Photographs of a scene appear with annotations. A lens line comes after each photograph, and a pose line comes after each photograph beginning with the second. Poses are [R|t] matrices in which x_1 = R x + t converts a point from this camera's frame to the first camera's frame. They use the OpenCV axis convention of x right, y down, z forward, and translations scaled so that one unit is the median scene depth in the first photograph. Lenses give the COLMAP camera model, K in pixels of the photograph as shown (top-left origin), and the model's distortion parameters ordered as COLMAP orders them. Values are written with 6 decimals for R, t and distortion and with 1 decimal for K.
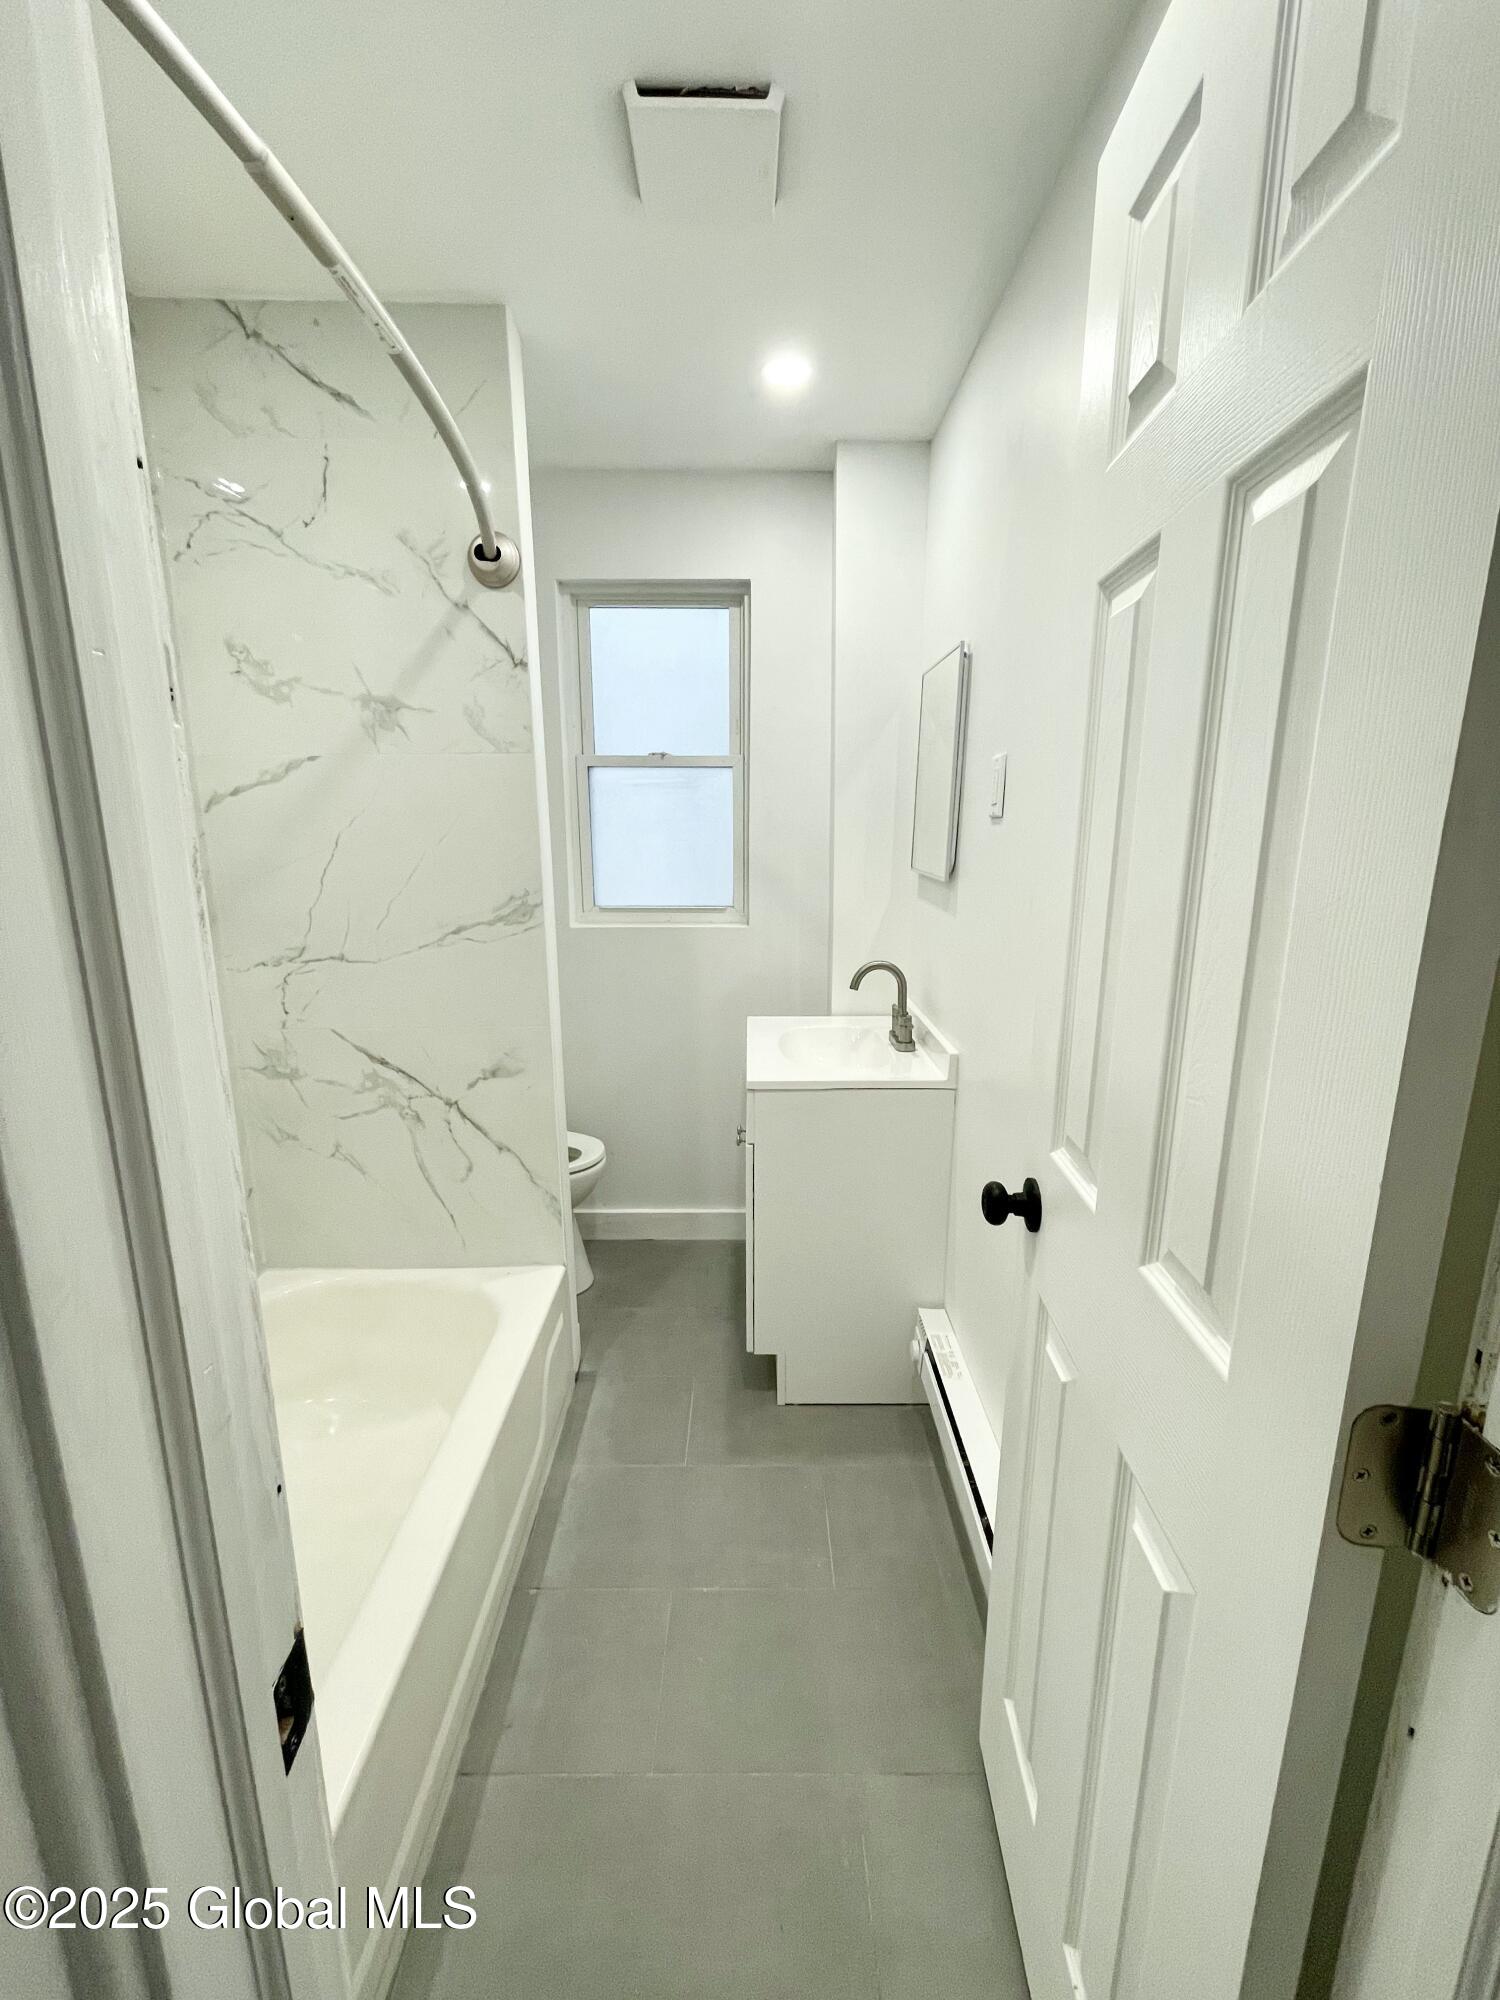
lens RADIAL K [[824.4, 0, 758.5], [0, 824.4, 1000.4], [0, 0, 1]] dist [-0.009412, 0.002726]
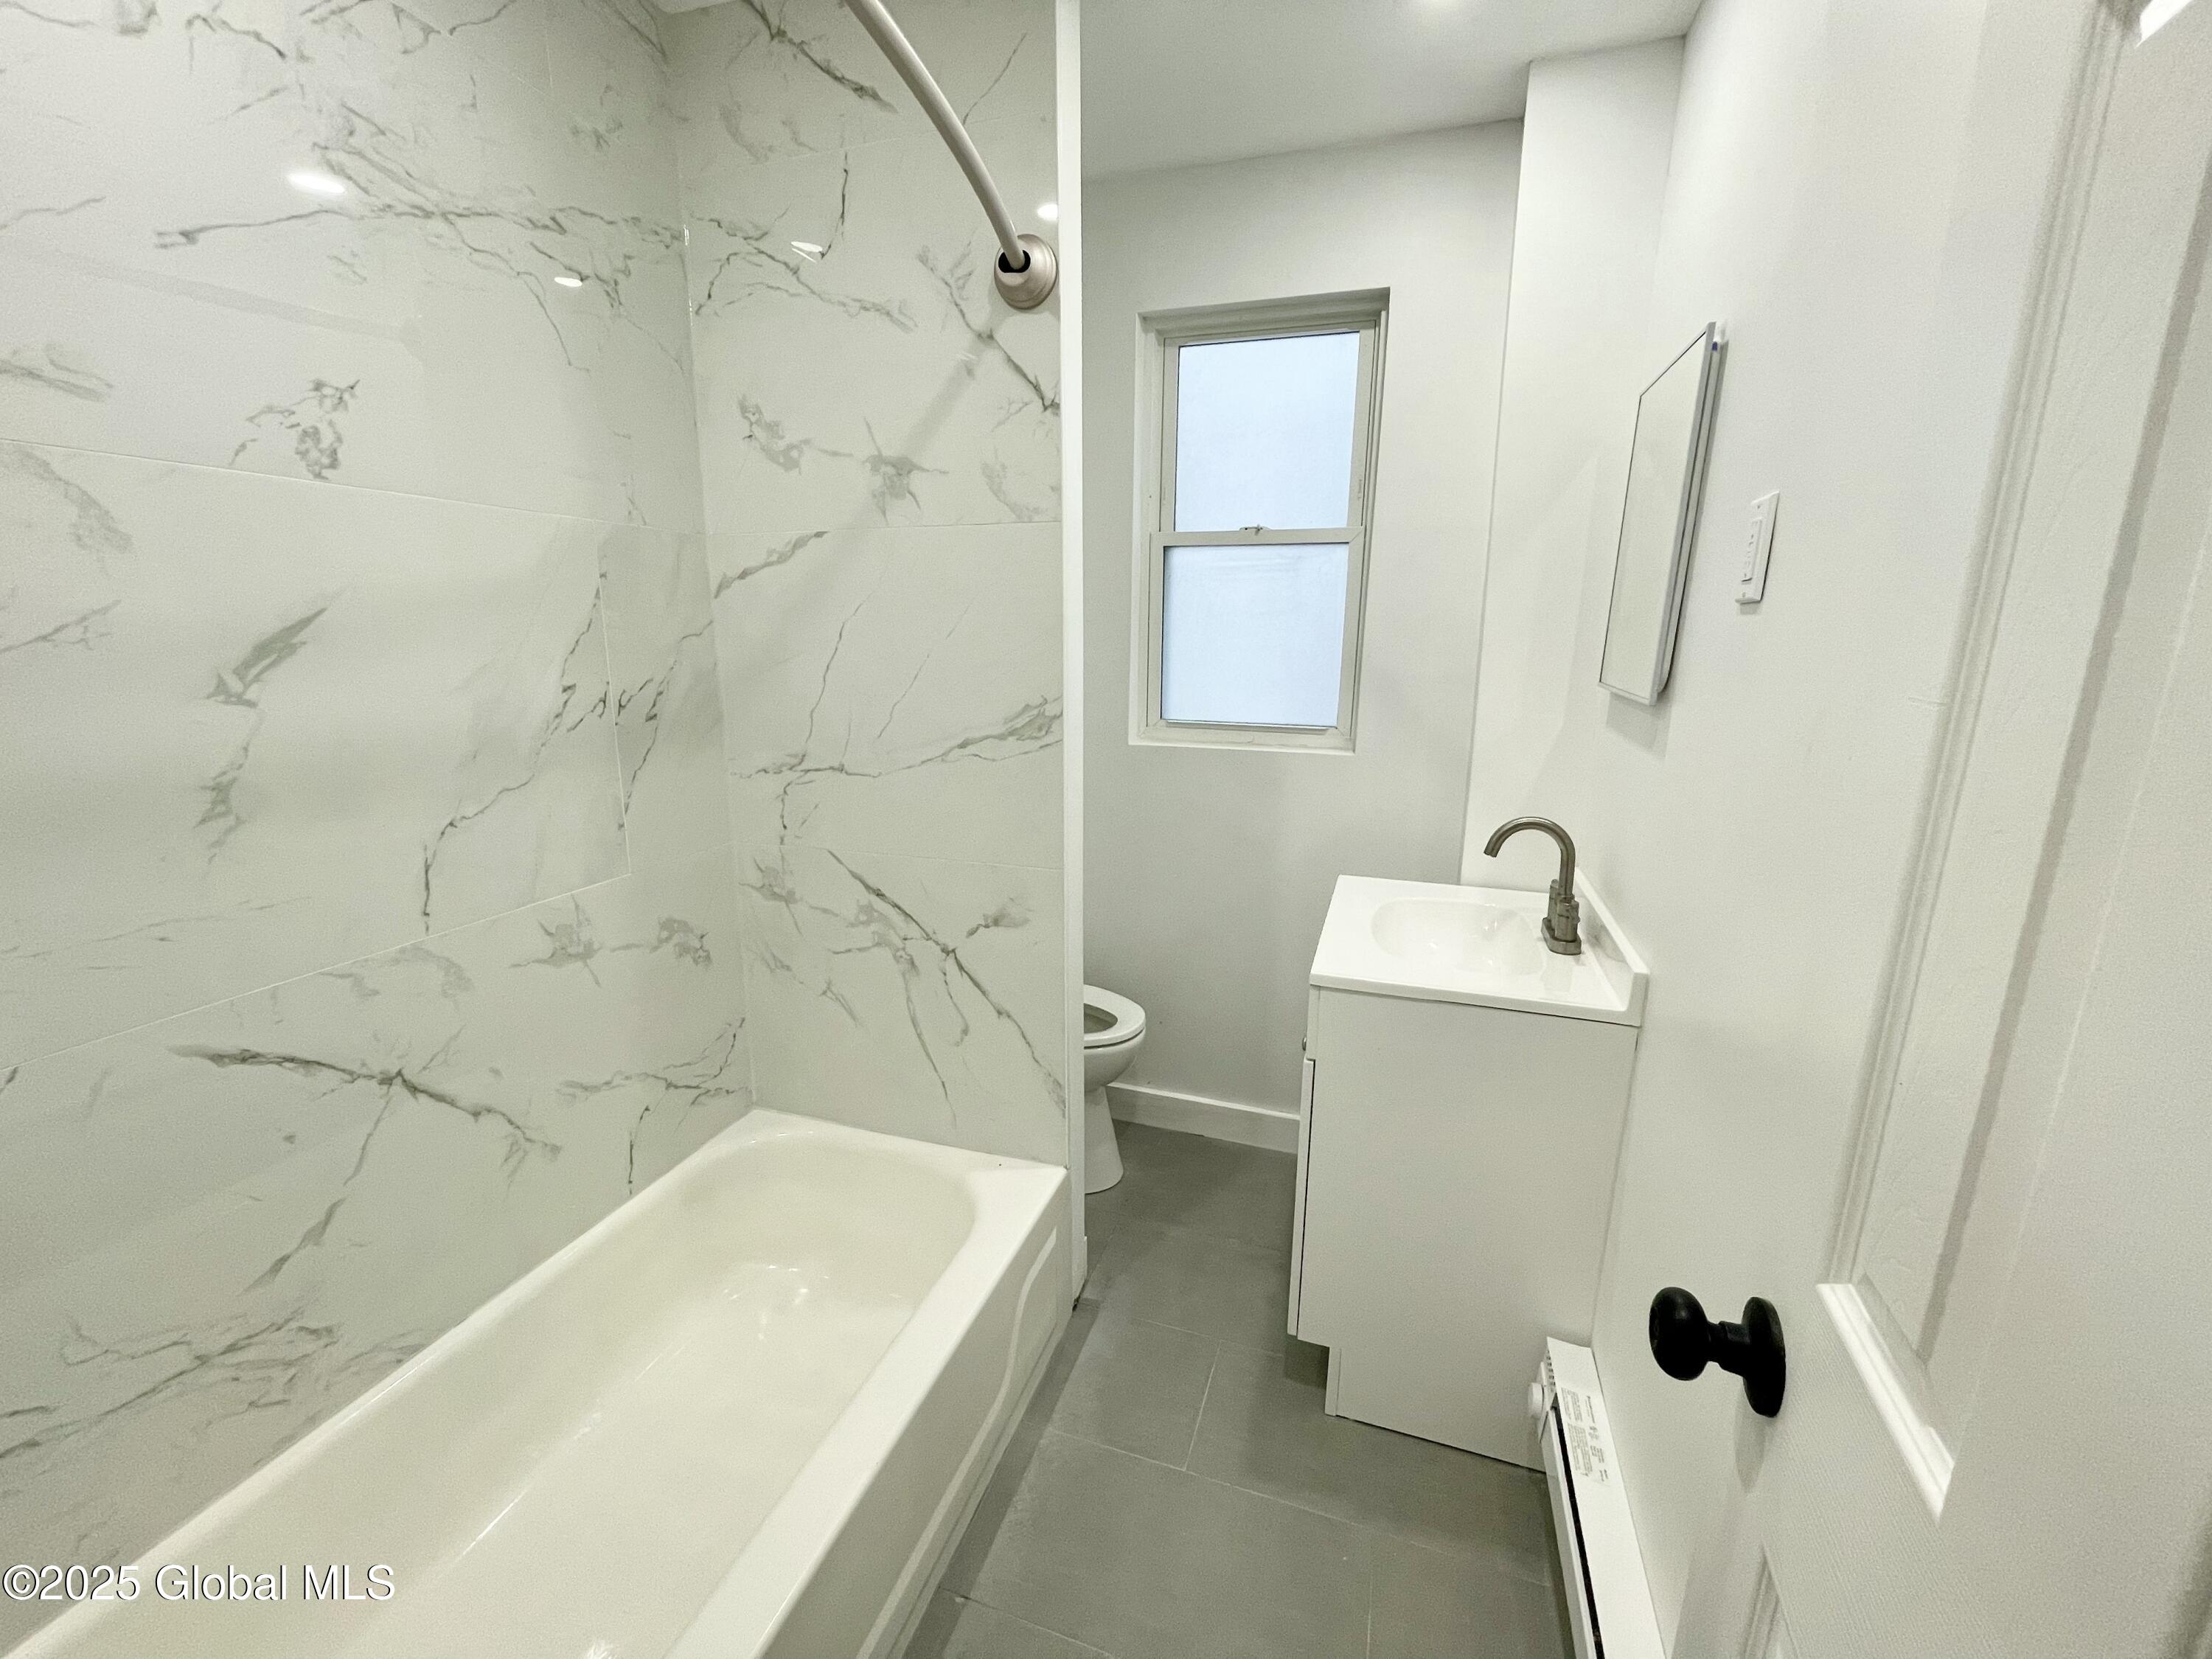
lens RADIAL K [[911.8, 0, 1096.7], [0, 911.8, 827.9], [0, 0, 1]] dist [-0.009412, 0.002726]
pose [[0.943371, 0.079731, -0.322016, 0.053549], [-0.077572, 0.996795, 0.019553, -0.028397], [0.322543, 0.006534, 0.946532, 0.181259]]
